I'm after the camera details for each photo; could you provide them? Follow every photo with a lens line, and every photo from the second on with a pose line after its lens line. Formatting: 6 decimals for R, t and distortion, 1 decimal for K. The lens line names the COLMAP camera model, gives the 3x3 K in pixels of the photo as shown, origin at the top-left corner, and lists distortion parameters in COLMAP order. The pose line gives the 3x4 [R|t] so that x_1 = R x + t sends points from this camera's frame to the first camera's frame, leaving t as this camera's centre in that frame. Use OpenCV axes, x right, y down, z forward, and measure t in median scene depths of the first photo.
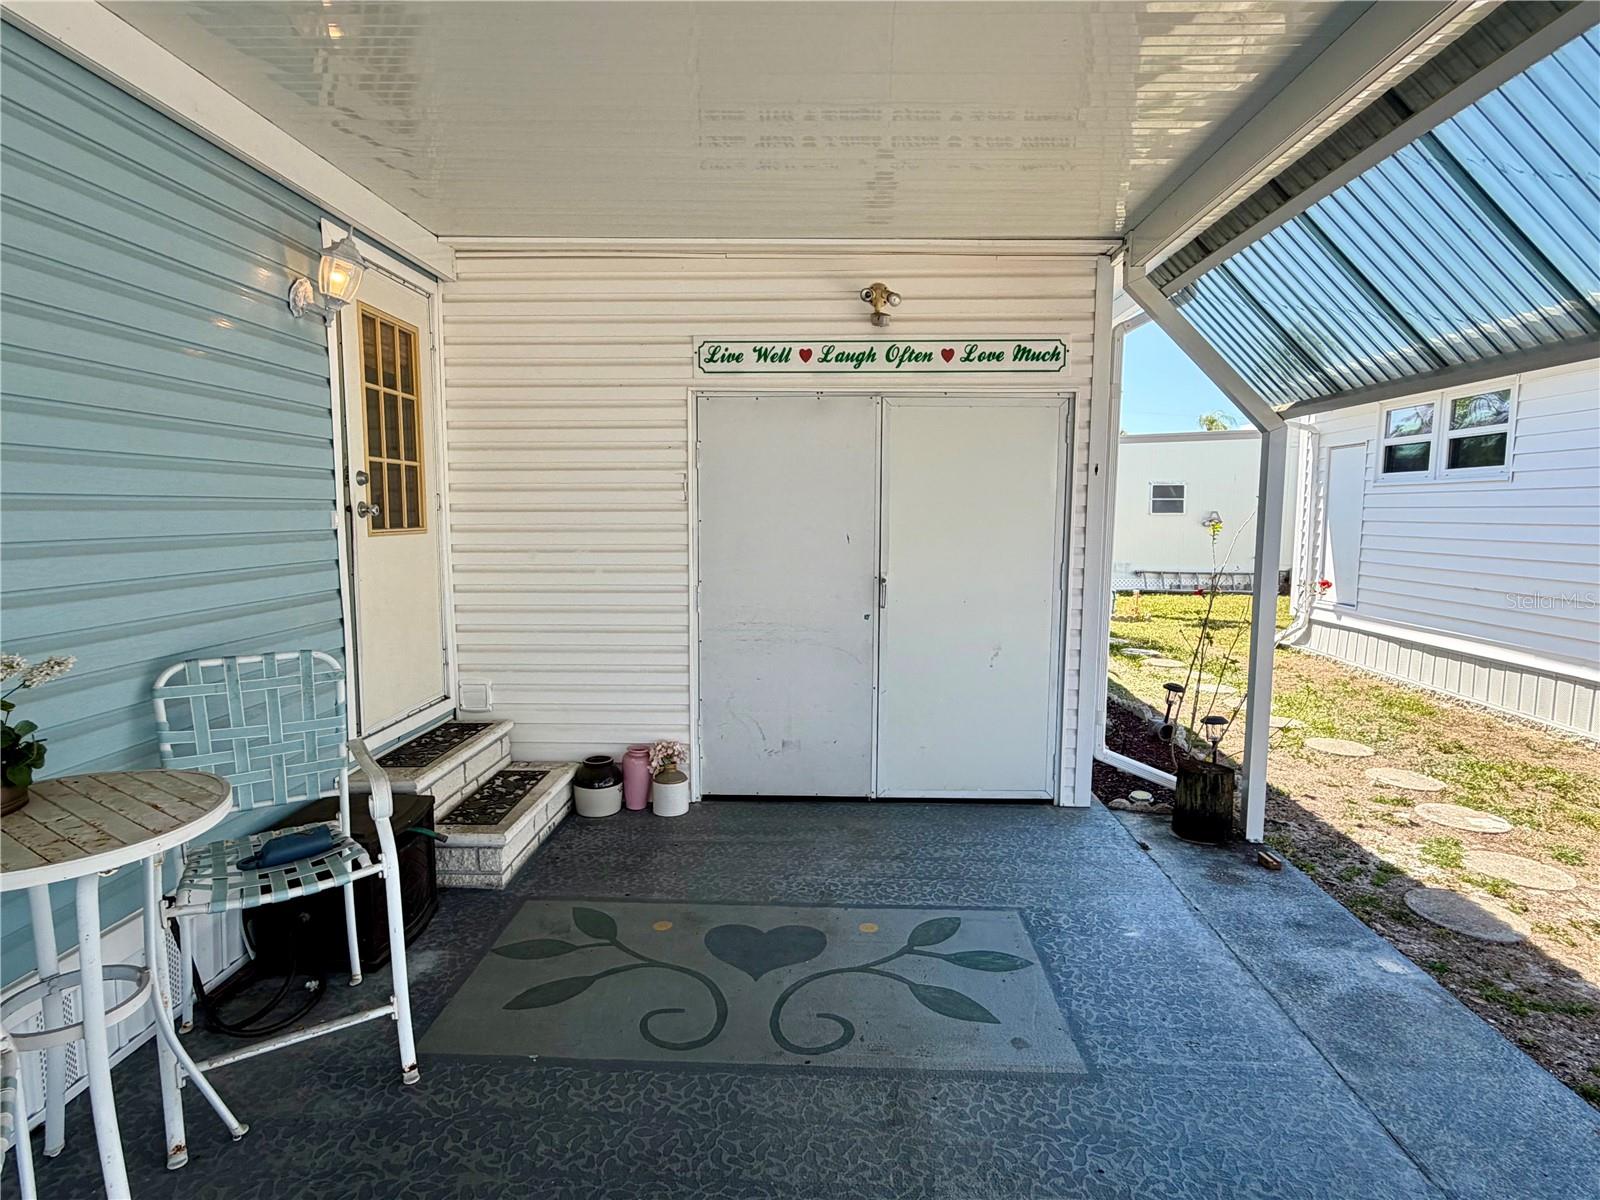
lens RADIAL K [[890.8, 0, 800.0], [0, 890.8, 600.0], [0, 0, 1]] dist [-0.002242, -0.000317]
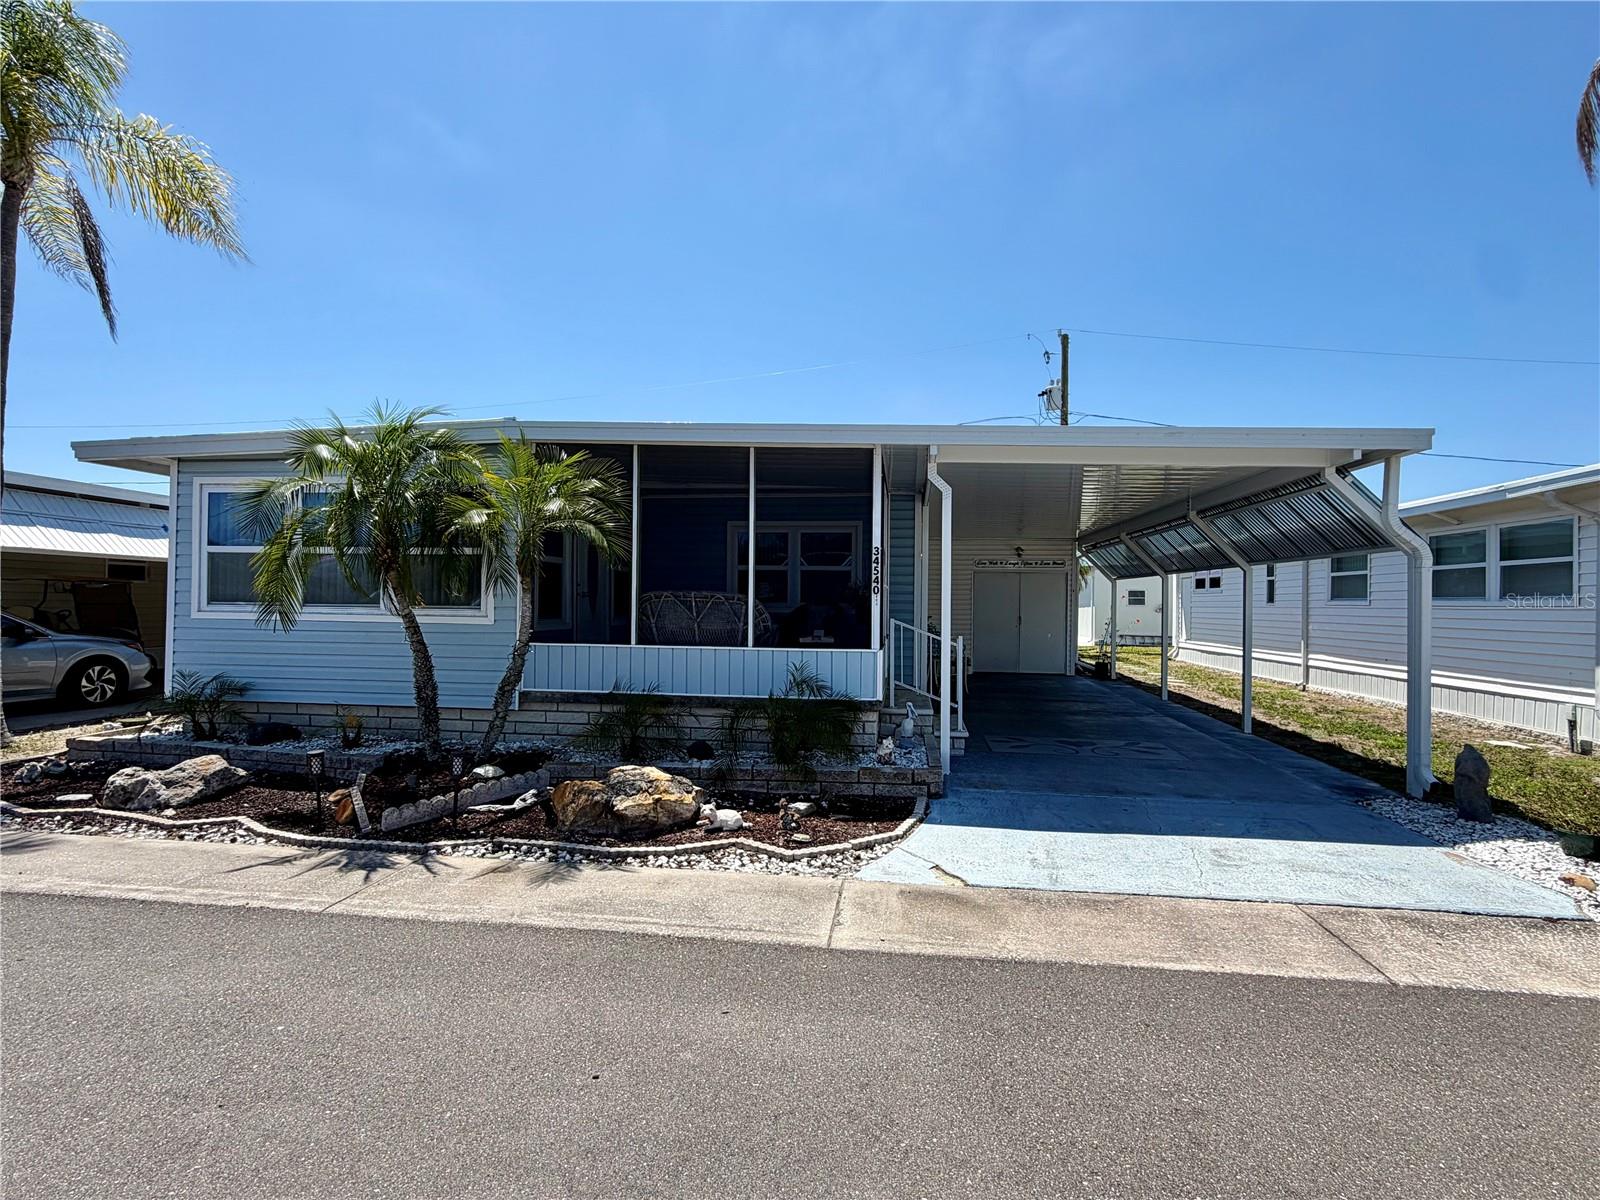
lens RADIAL K [[771.8, 0, 796.5], [0, 771.8, 603.1], [0, 0, 1]] dist [-0.004685, -0.000342]
pose [[0.995628, 0.006699, -0.093171, -0.612257], [-0.016213, 0.994680, -0.101733, 0.294619], [0.091994, 0.102798, 0.990439, -2.652844]]
